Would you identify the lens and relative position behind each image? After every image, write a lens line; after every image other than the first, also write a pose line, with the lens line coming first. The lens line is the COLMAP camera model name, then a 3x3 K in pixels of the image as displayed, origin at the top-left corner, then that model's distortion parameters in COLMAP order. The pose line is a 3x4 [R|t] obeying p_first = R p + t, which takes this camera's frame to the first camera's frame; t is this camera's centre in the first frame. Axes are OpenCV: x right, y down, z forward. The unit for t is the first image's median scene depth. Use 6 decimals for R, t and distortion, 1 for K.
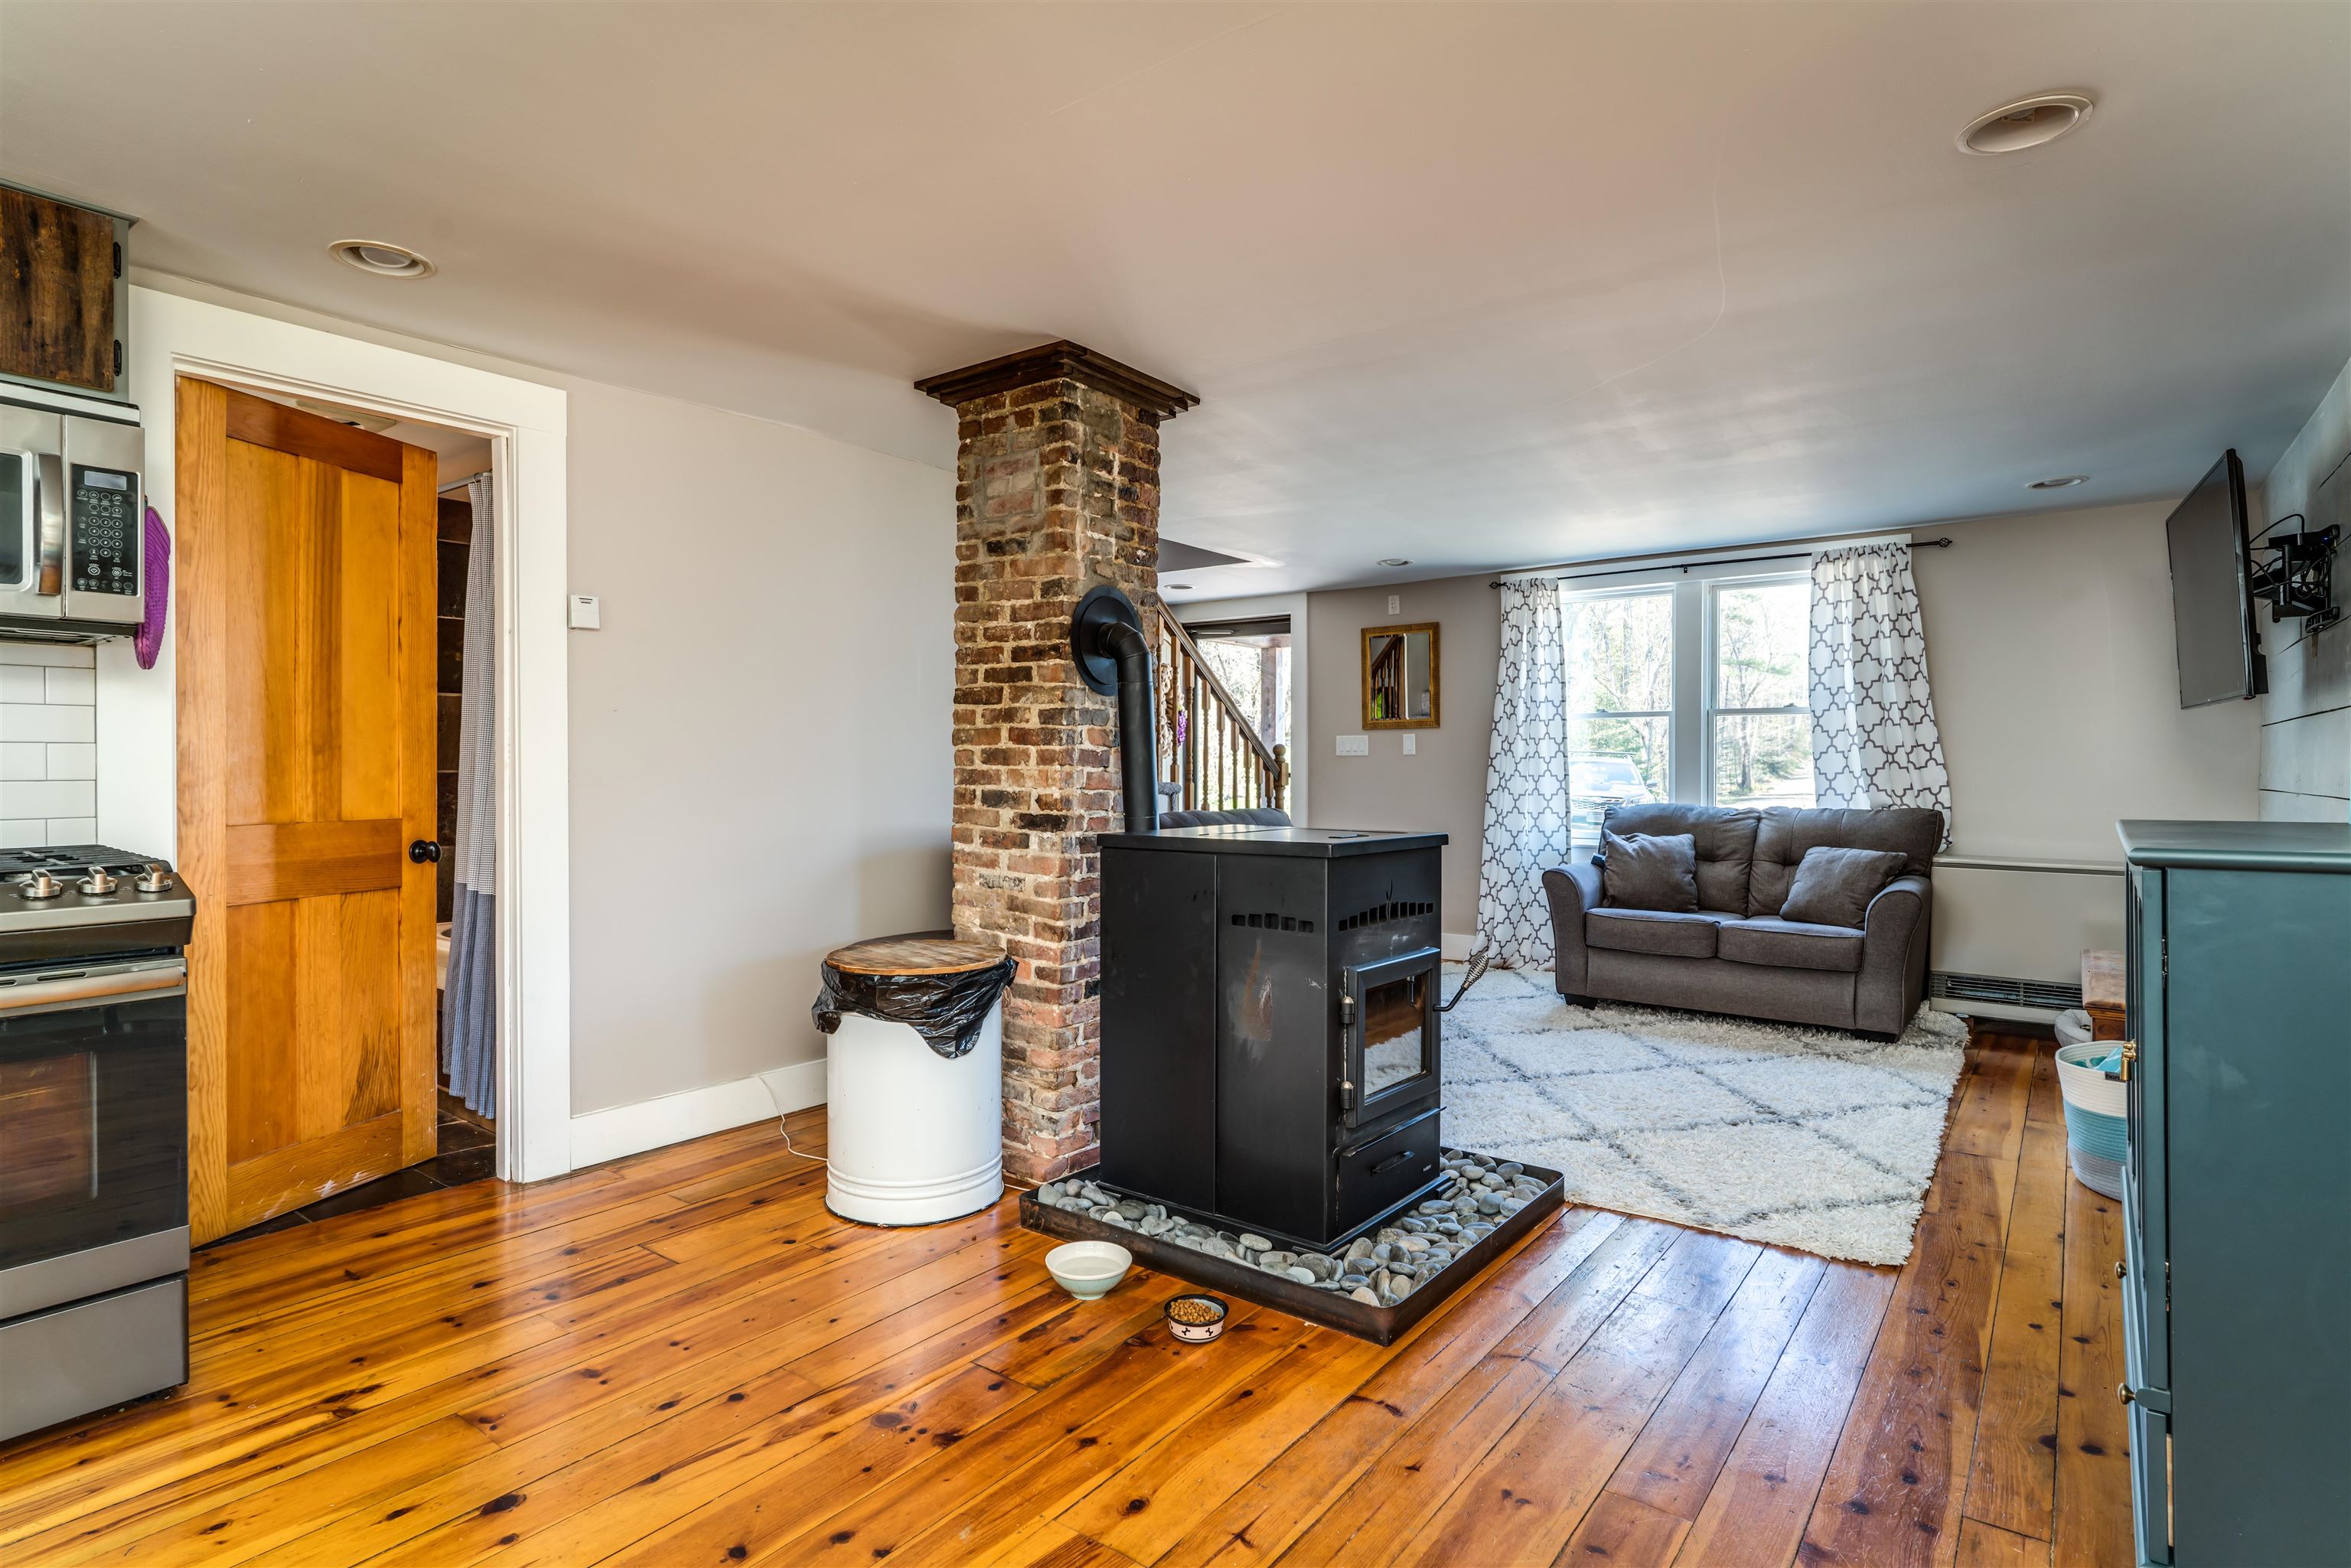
lens RADIAL K [[1186.9, 0, 1163.6], [0, 1186.9, 768.8], [0, 0, 1]] dist [-0.000378, 0.002949]
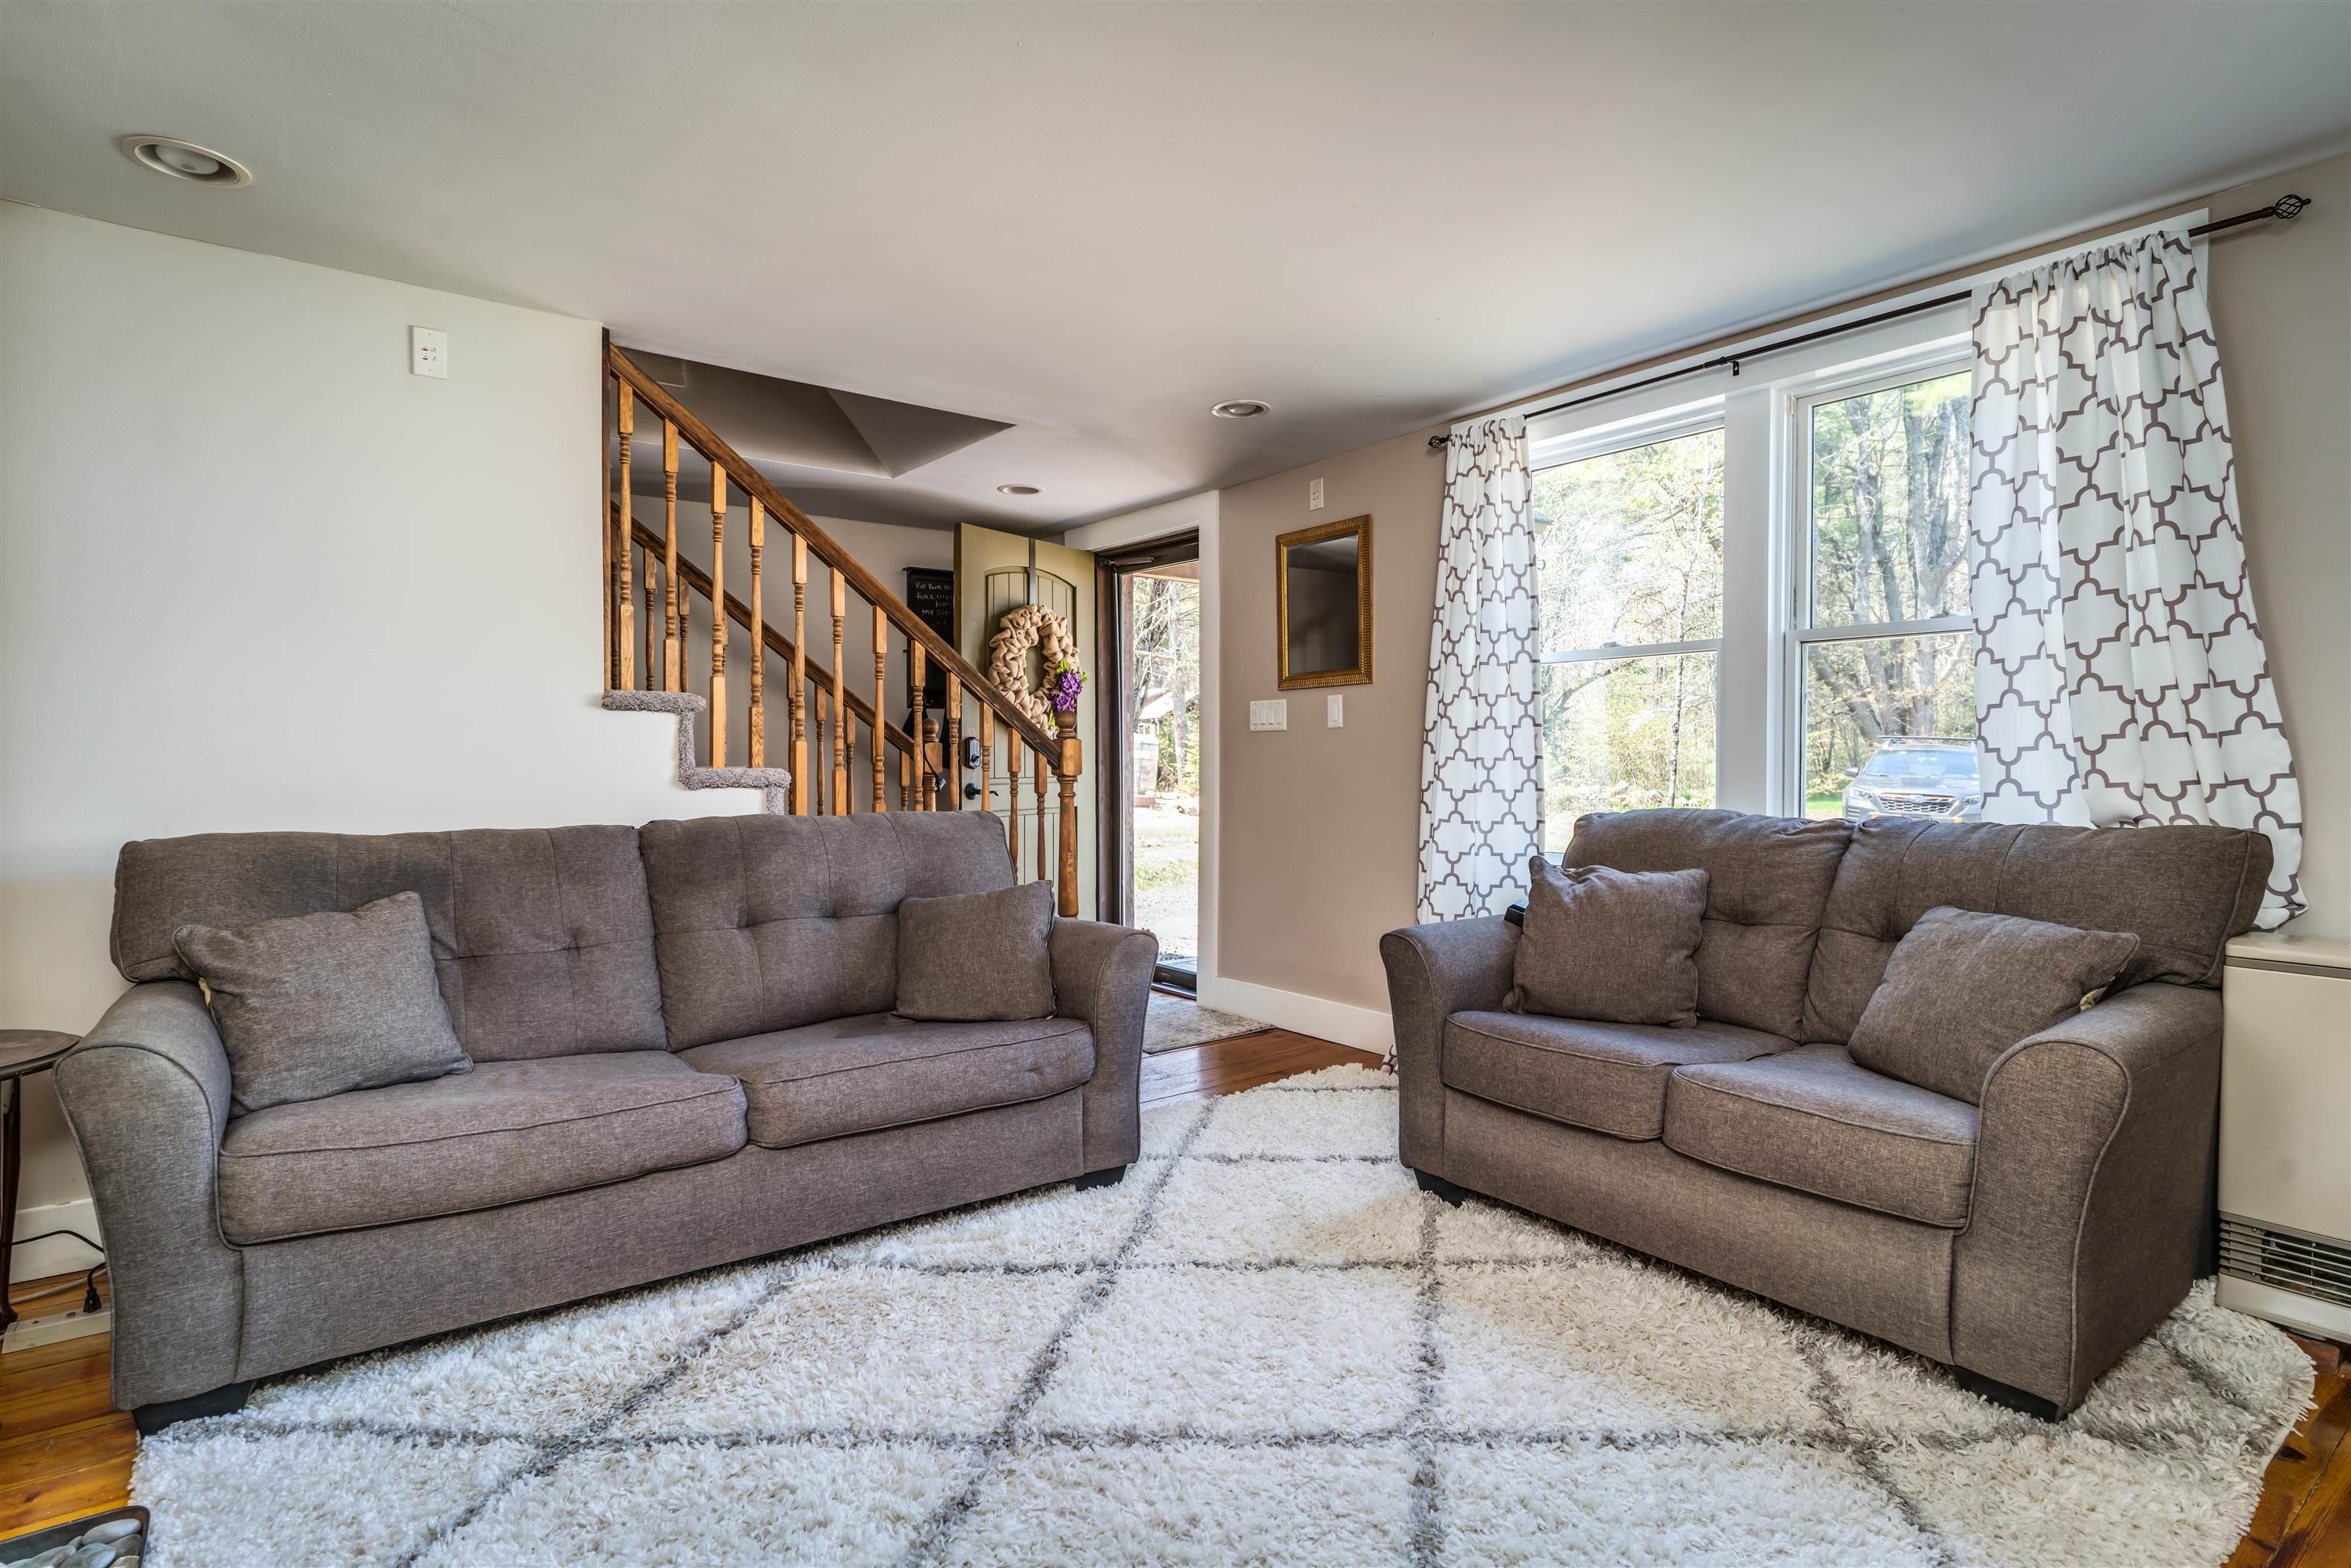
lens RADIAL K [[1186.9, 0, 1166.7], [0, 1186.9, 779.5], [0, 0, 1]] dist [-0.000378, 0.002949]
pose [[0.964874, 0.000913, -0.262711, 0.372539], [0.003492, 0.999861, 0.016300, 0.007307], [0.262690, -0.016645, 0.964737, 0.466197]]
